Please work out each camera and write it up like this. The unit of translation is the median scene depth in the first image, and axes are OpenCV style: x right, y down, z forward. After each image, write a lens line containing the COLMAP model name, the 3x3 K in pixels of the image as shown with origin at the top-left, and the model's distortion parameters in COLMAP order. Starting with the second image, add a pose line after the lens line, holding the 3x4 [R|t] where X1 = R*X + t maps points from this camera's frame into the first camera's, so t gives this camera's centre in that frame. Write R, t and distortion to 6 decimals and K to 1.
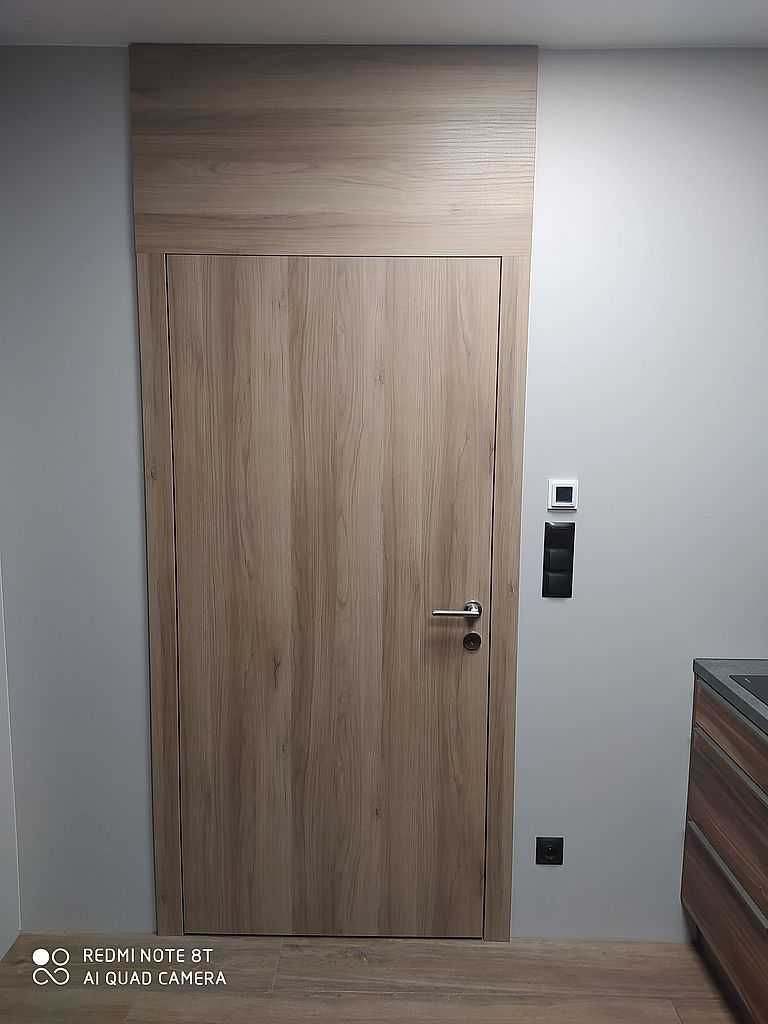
lens RADIAL K [[729.3, 0, 384.0], [0, 729.3, 512.0], [0, 0, 1]] dist [-0.008777, -0.005989]
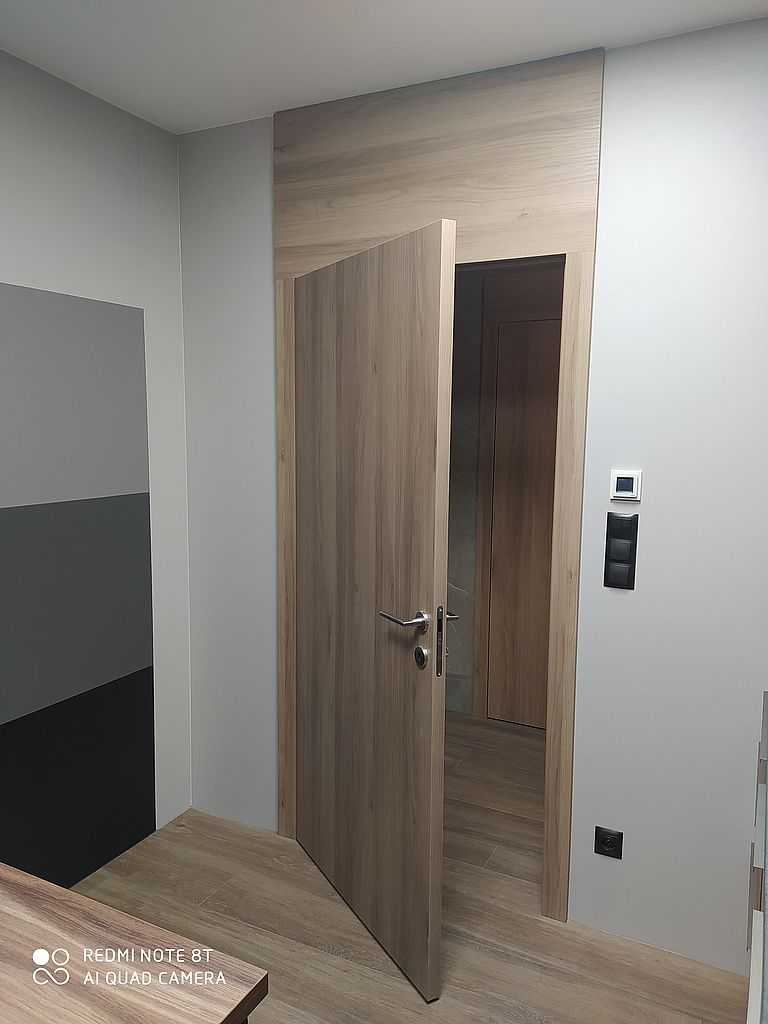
lens RADIAL K [[729.3, 0, 384.0], [0, 729.3, 512.0], [0, 0, 1]] dist [-0.008777, -0.005989]
pose [[0.902419, 0.052565, -0.427642, 0.379088], [-0.054314, 0.998491, 0.008120, 0.022581], [0.427423, 0.015899, 0.903912, -0.044696]]
